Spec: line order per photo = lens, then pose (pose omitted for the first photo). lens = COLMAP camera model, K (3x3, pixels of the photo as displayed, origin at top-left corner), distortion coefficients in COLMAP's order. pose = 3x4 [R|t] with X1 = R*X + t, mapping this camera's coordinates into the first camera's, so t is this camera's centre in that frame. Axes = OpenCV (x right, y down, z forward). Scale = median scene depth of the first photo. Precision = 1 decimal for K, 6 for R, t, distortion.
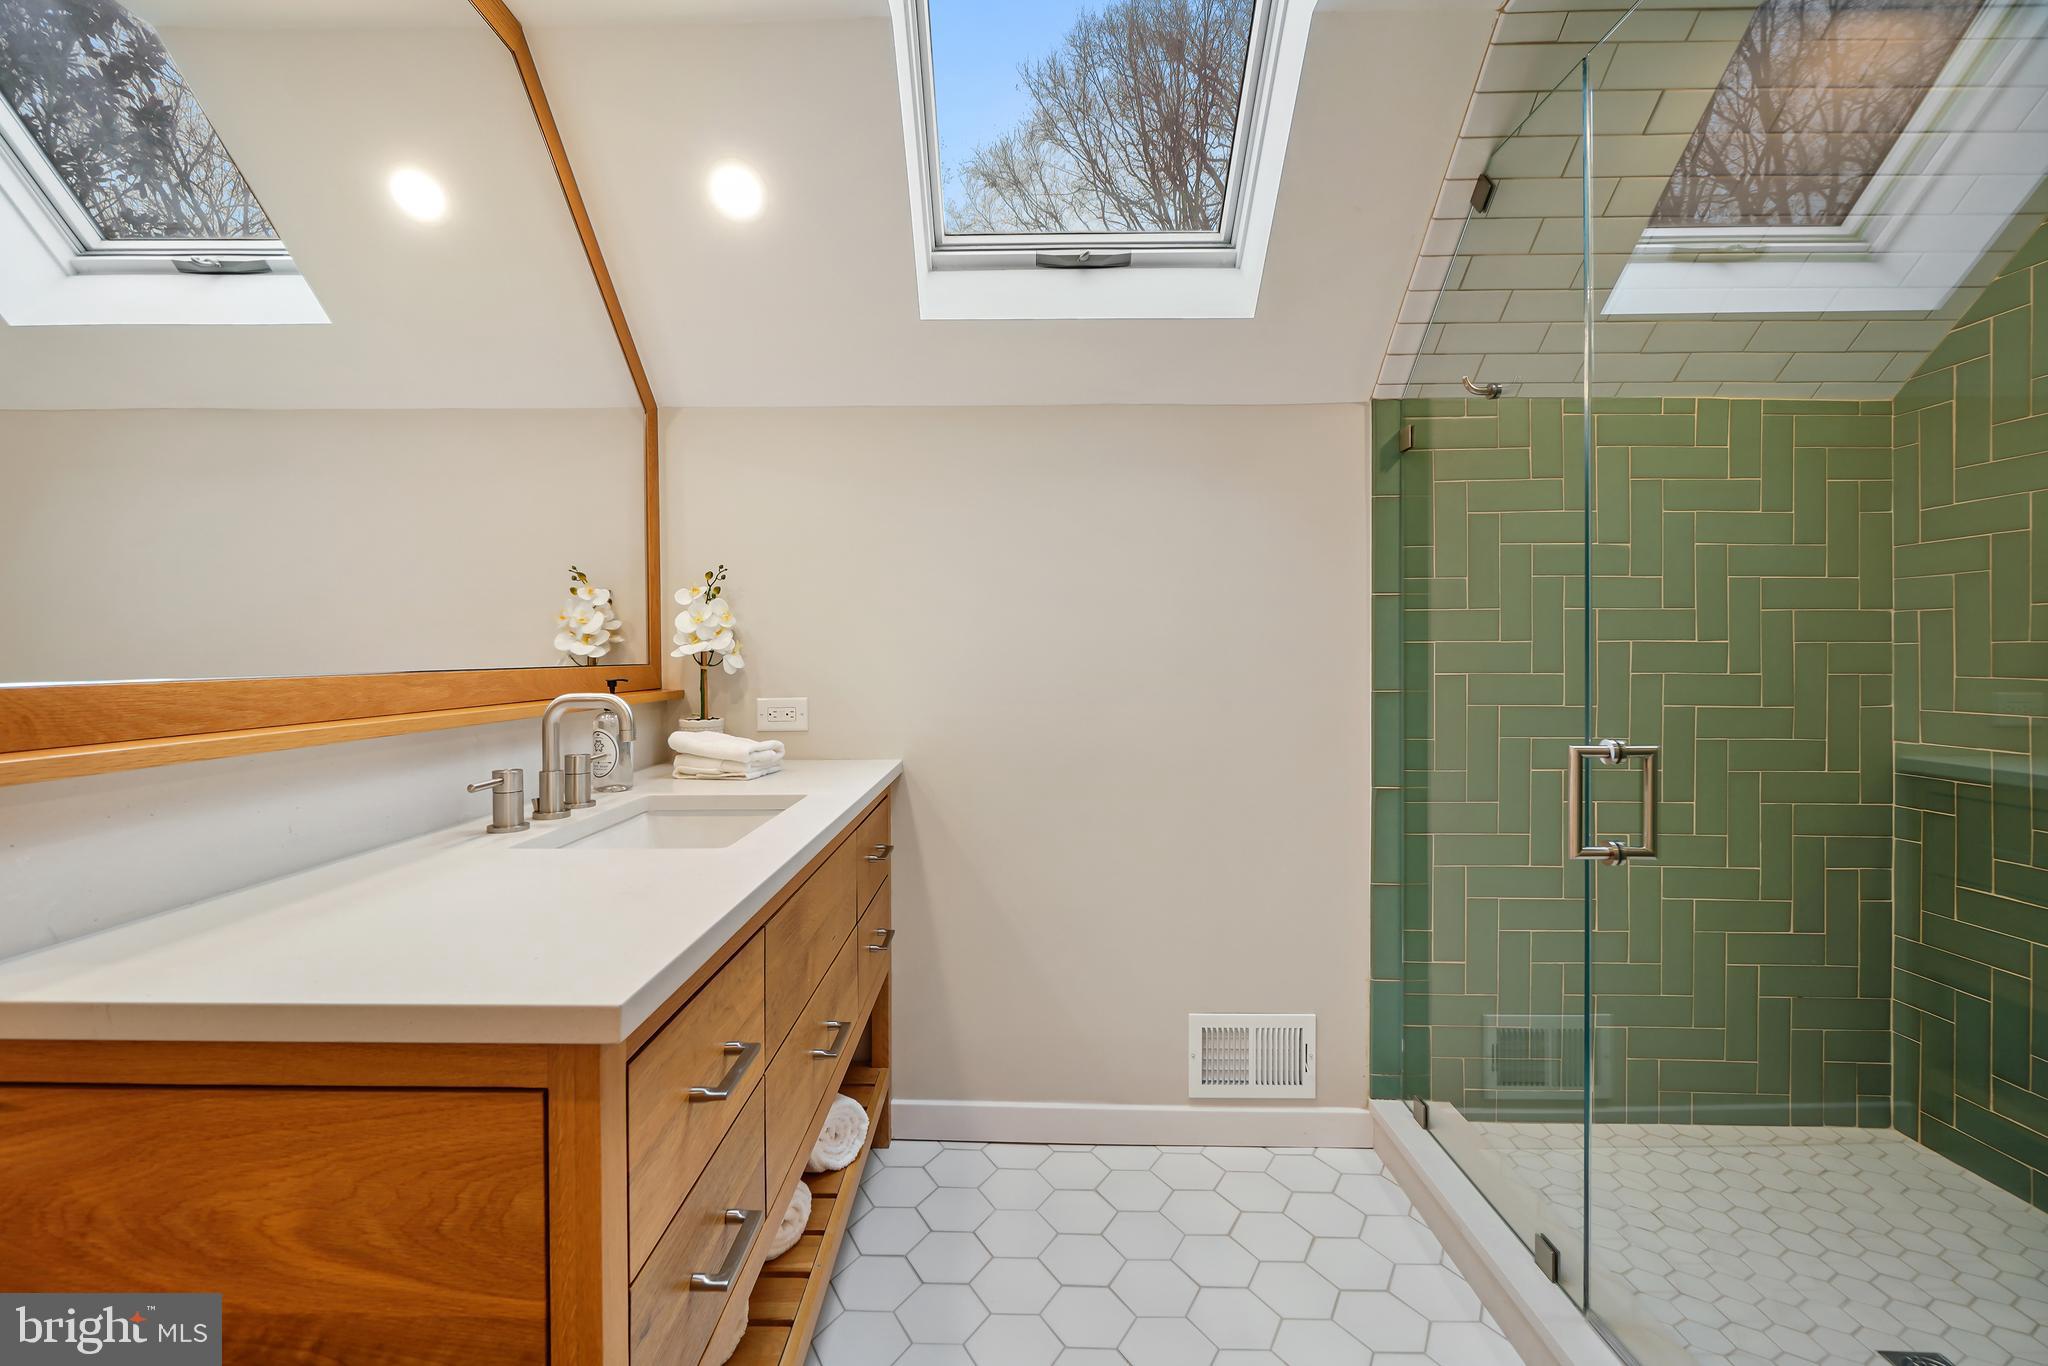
lens RADIAL K [[910.2, 0, 1001.5], [0, 910.2, 656.7], [0, 0, 1]] dist [-0.003139, -0.001460]
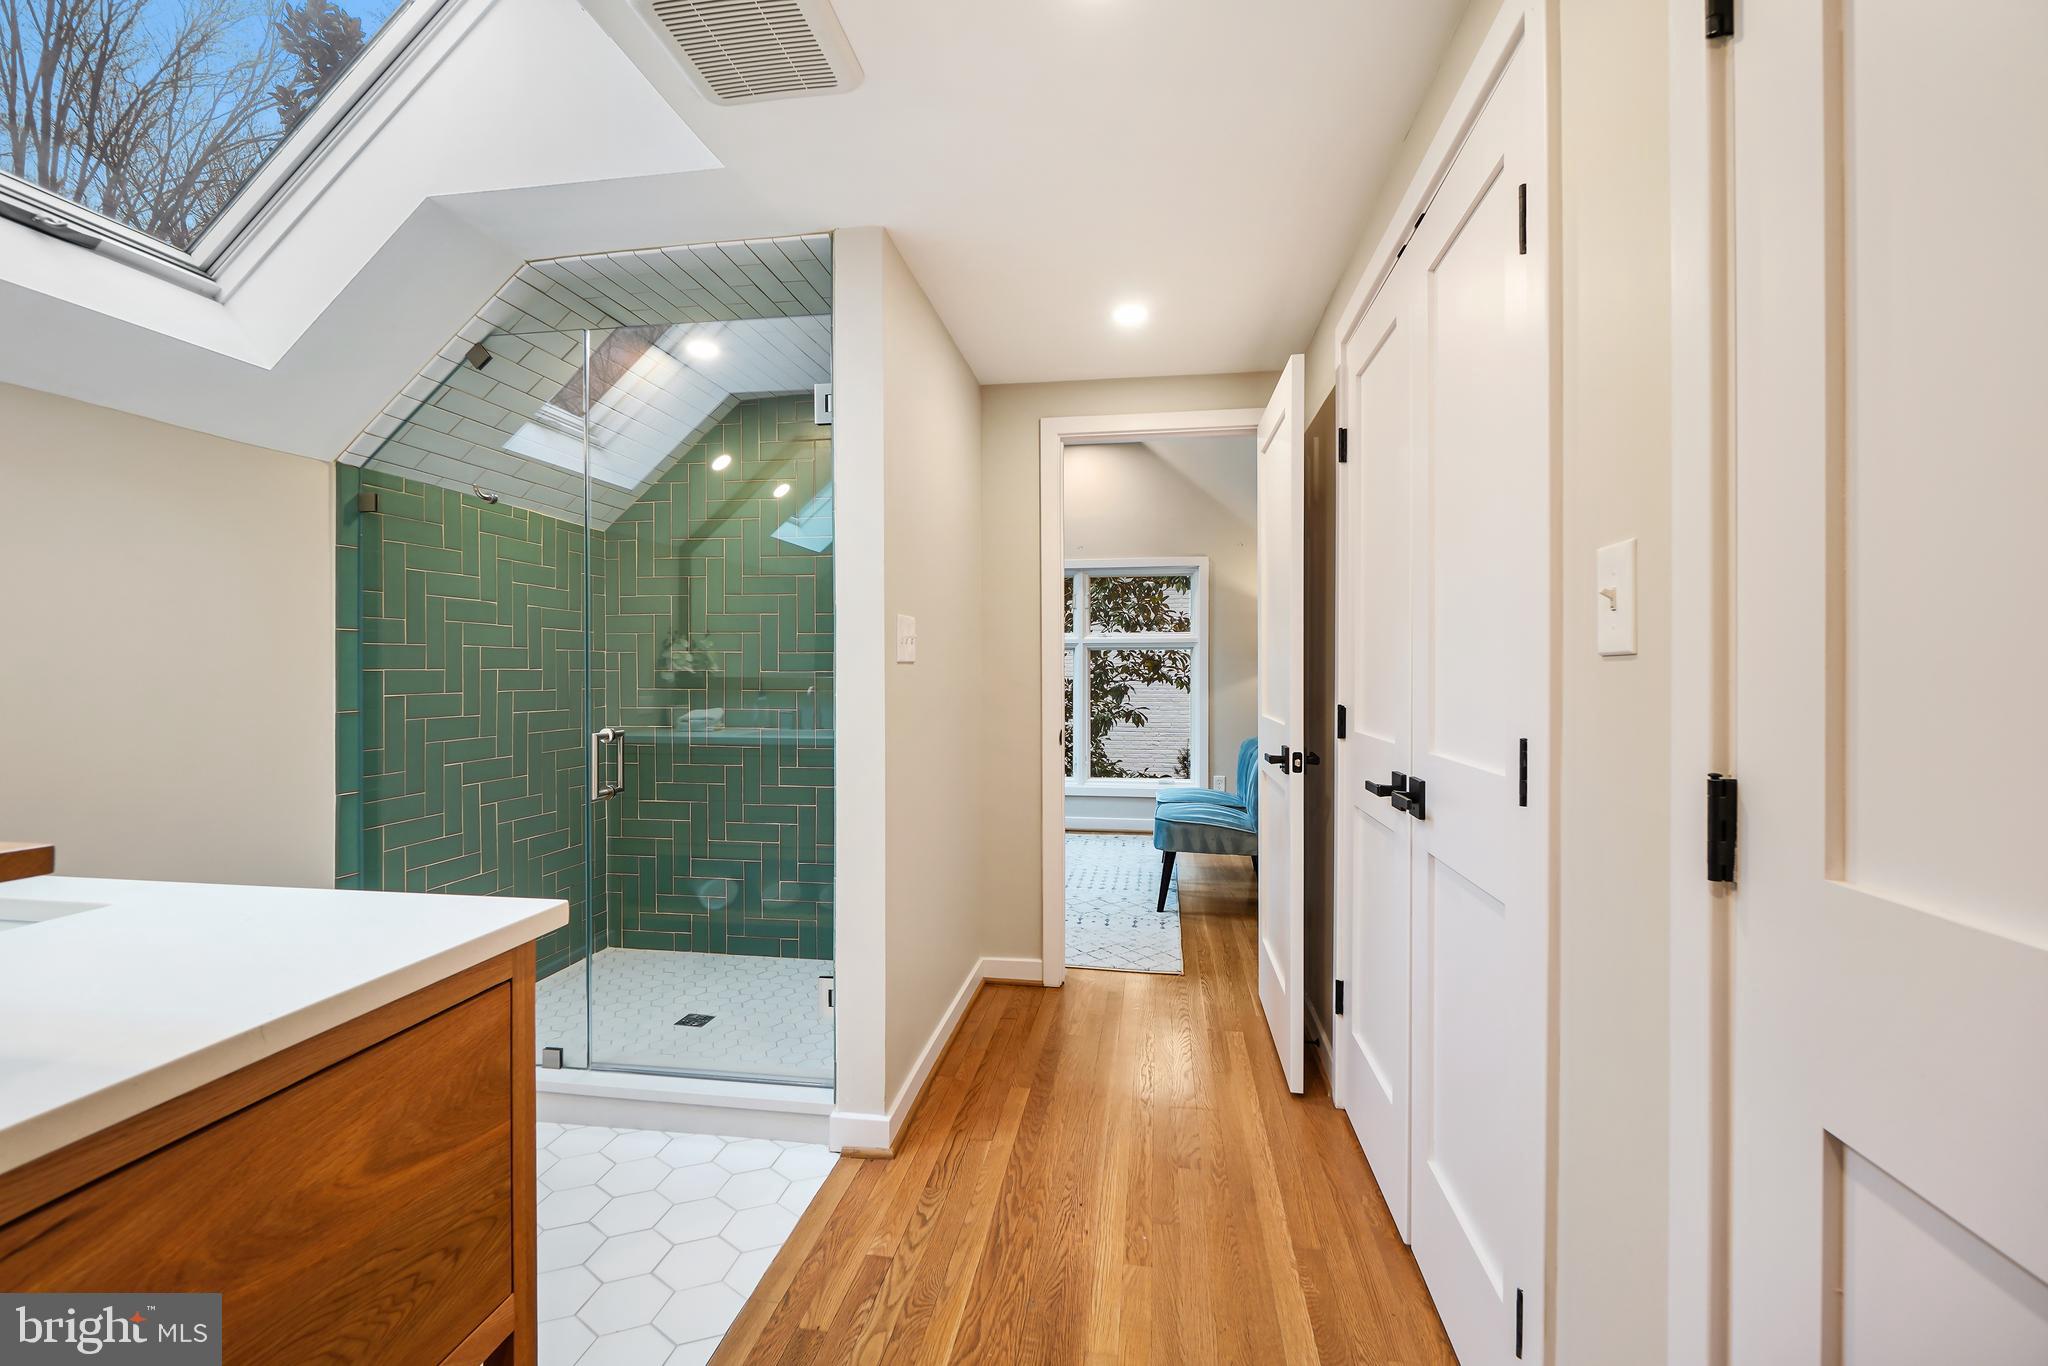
lens RADIAL K [[910.2, 0, 1026.8], [0, 910.2, 673.3], [0, 0, 1]] dist [-0.003139, -0.001460]
pose [[0.118159, -0.005590, 0.992979, -0.707842], [0.003663, 0.999980, 0.005193, -0.016204], [-0.992988, 0.003024, 0.118177, -0.016950]]
